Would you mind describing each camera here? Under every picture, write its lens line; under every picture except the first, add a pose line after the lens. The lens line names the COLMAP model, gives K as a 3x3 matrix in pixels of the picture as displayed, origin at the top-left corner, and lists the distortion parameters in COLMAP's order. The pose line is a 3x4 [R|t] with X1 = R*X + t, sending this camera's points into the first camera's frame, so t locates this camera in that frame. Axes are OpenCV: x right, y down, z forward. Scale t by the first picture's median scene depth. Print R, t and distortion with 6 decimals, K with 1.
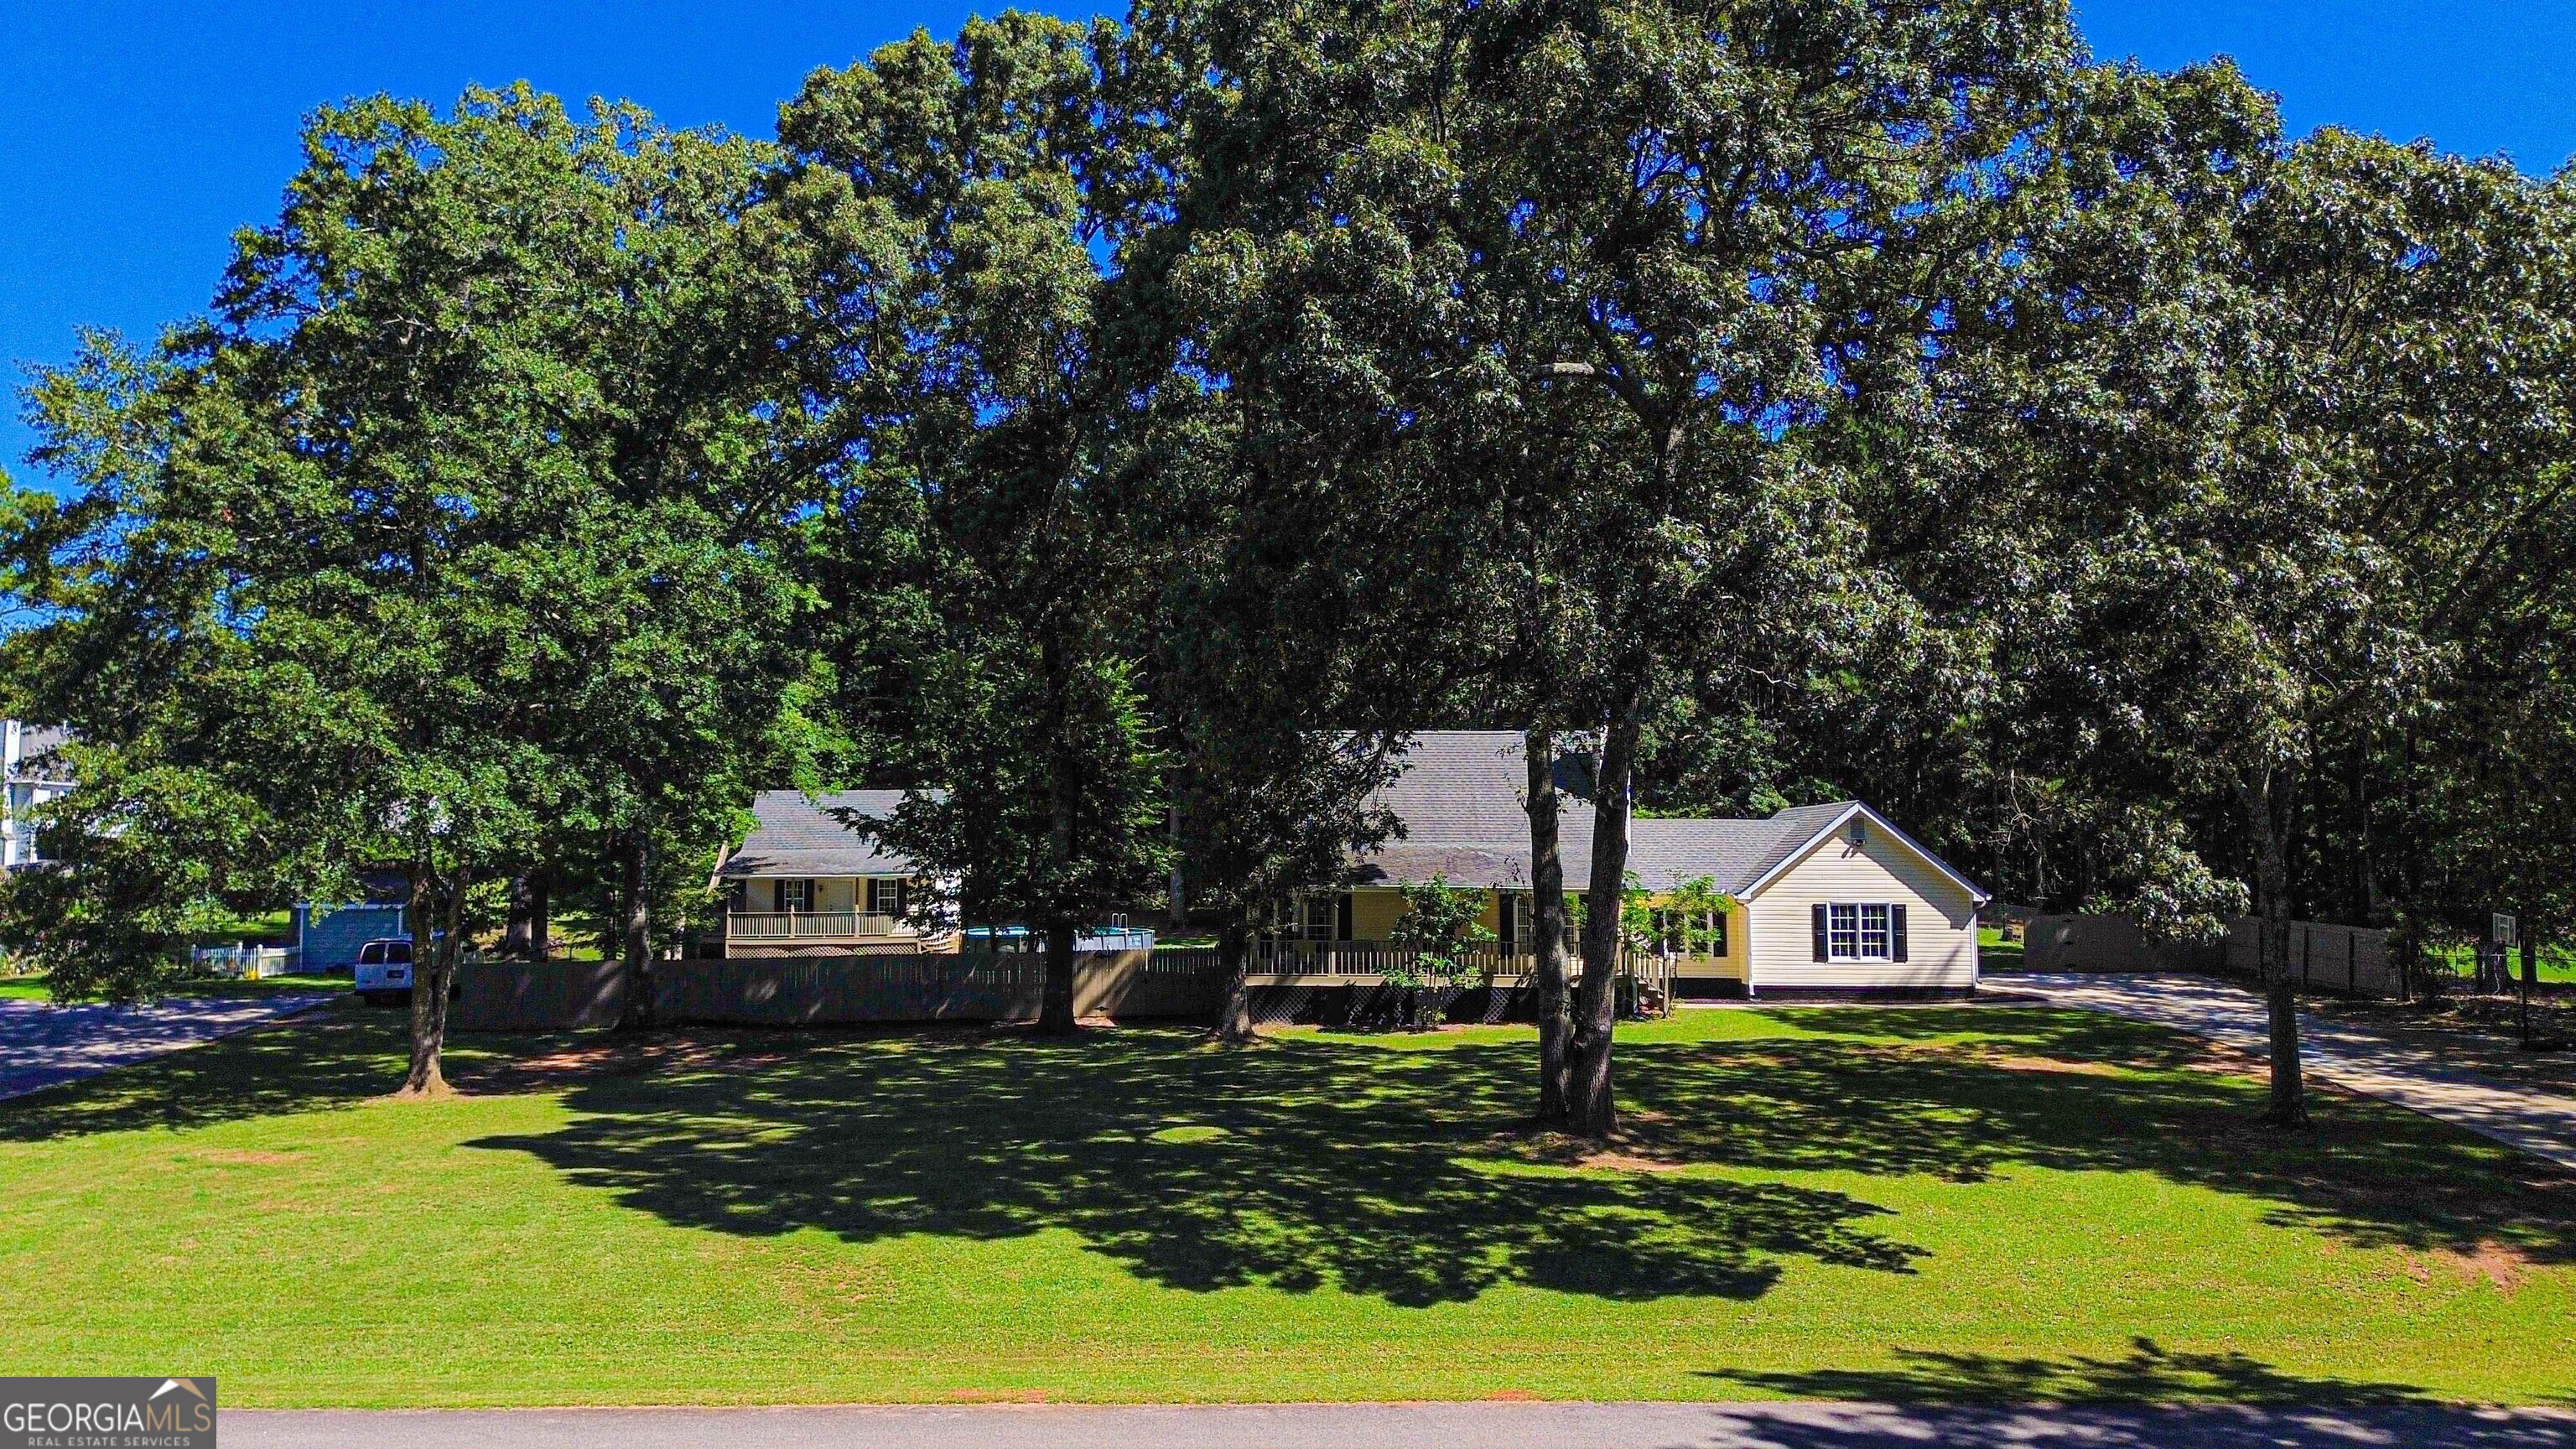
lens RADIAL K [[1828.1, 0, 1272.3], [0, 1828.1, 701.4], [0, 0, 1]] dist [0.073424, -0.077607]
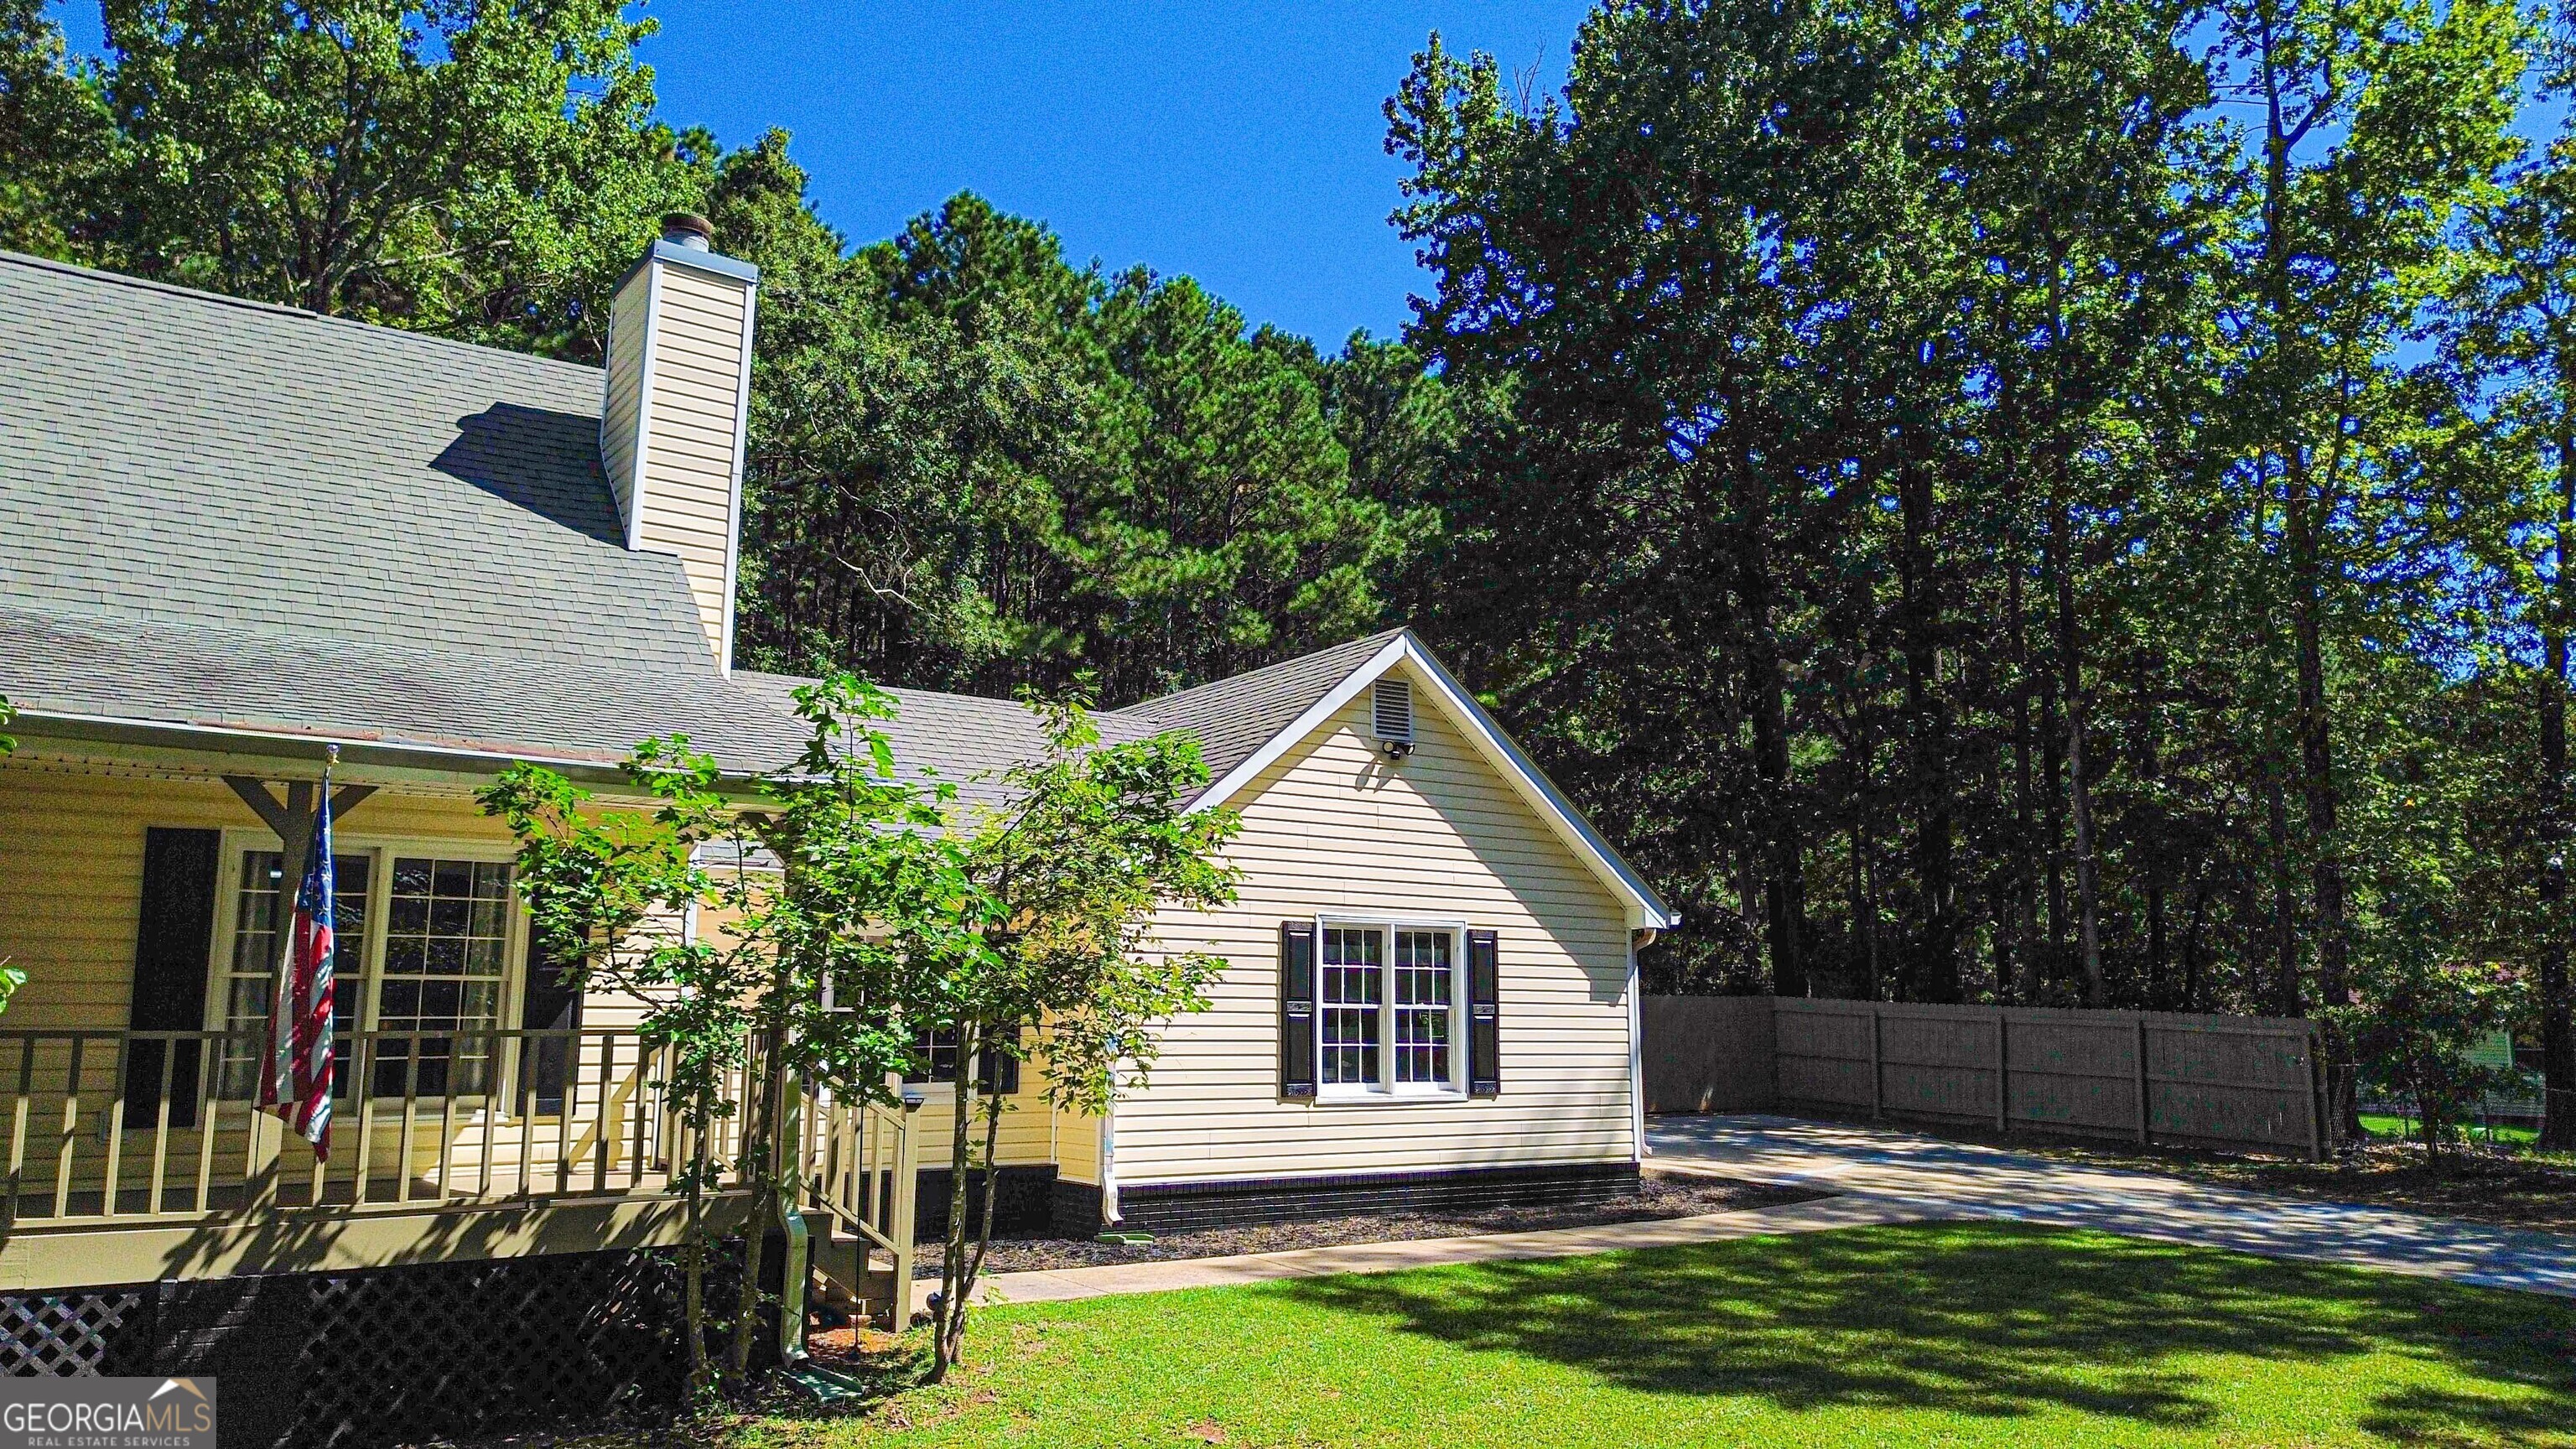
lens RADIAL K [[1828.1, 0, 1275.6], [0, 1828.1, 721.4], [0, 0, 1]] dist [0.073424, -0.077607]
pose [[0.823730, 0.098695, 0.558326, 0.156083], [-0.054455, 0.993952, -0.095360, 0.152283], [-0.564361, 0.048147, 0.824123, 1.052084]]
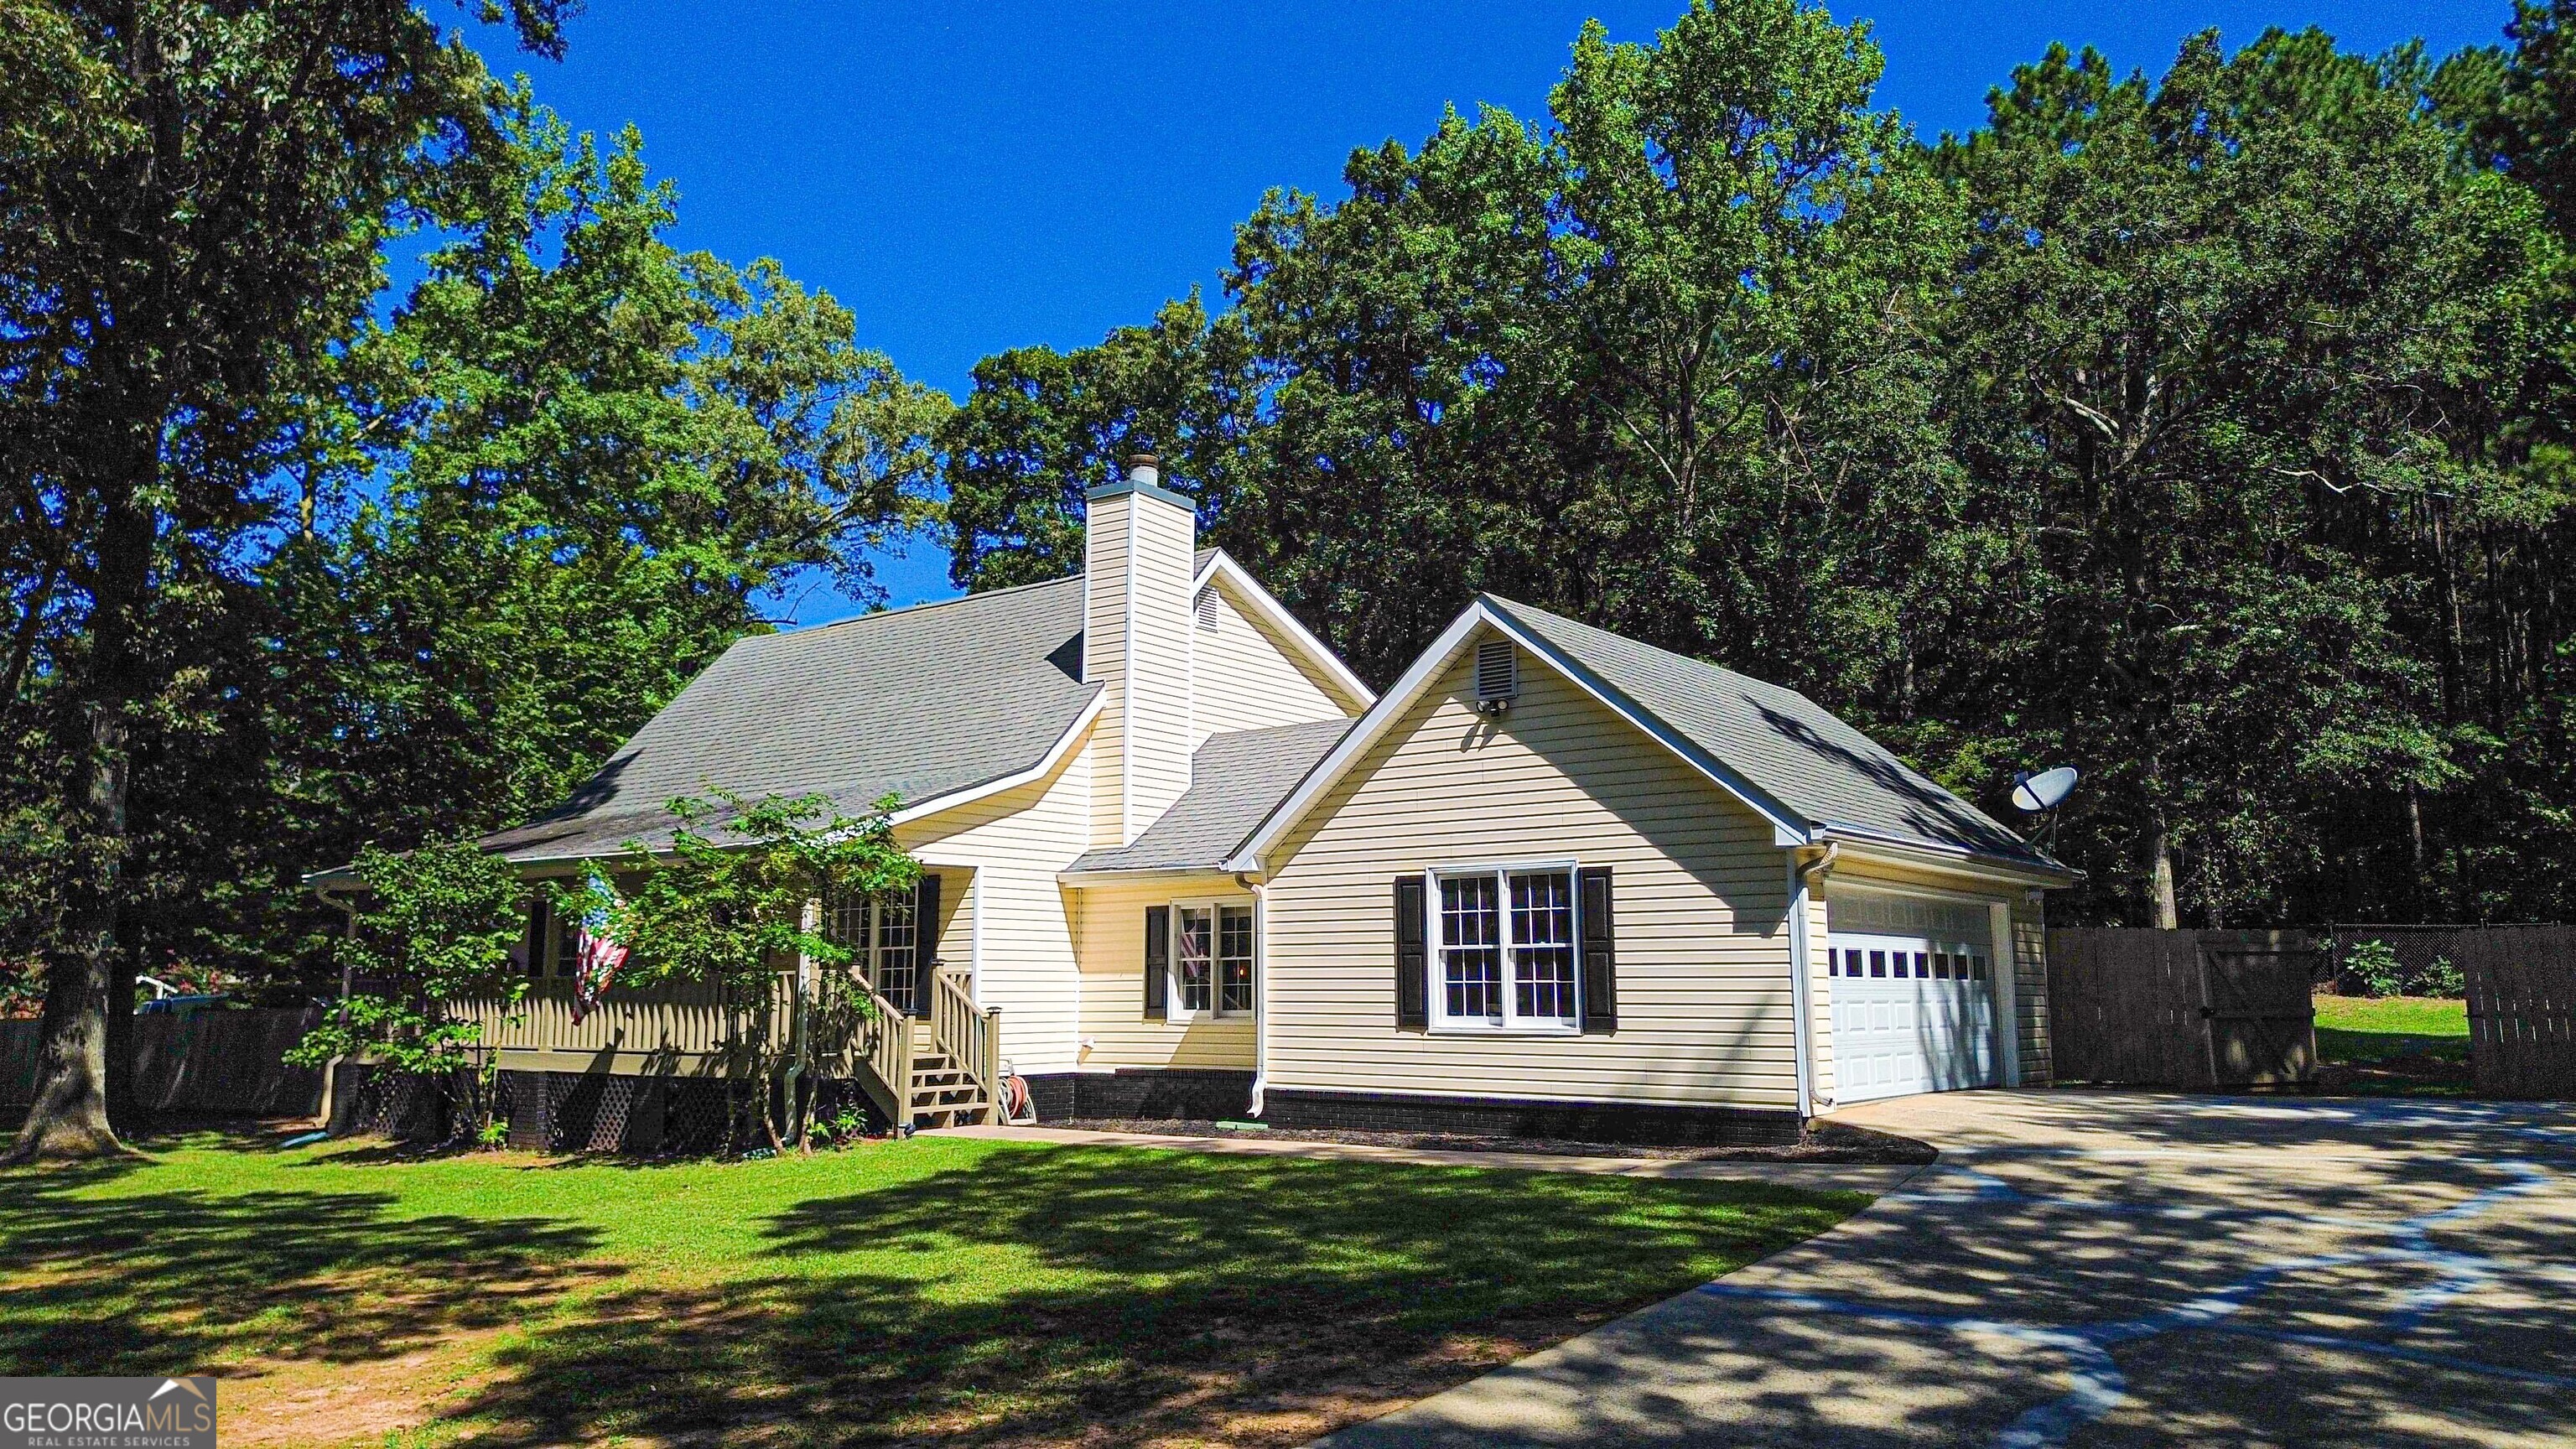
lens RADIAL K [[1828.1, 0, 1283.0], [0, 1828.1, 725.5], [0, 0, 1]] dist [0.073424, -0.077607]
pose [[0.791317, -0.089091, -0.604881, 0.728666], [0.052691, 0.995583, -0.077705, 0.154126], [0.609132, 0.029618, 0.792516, 0.985229]]
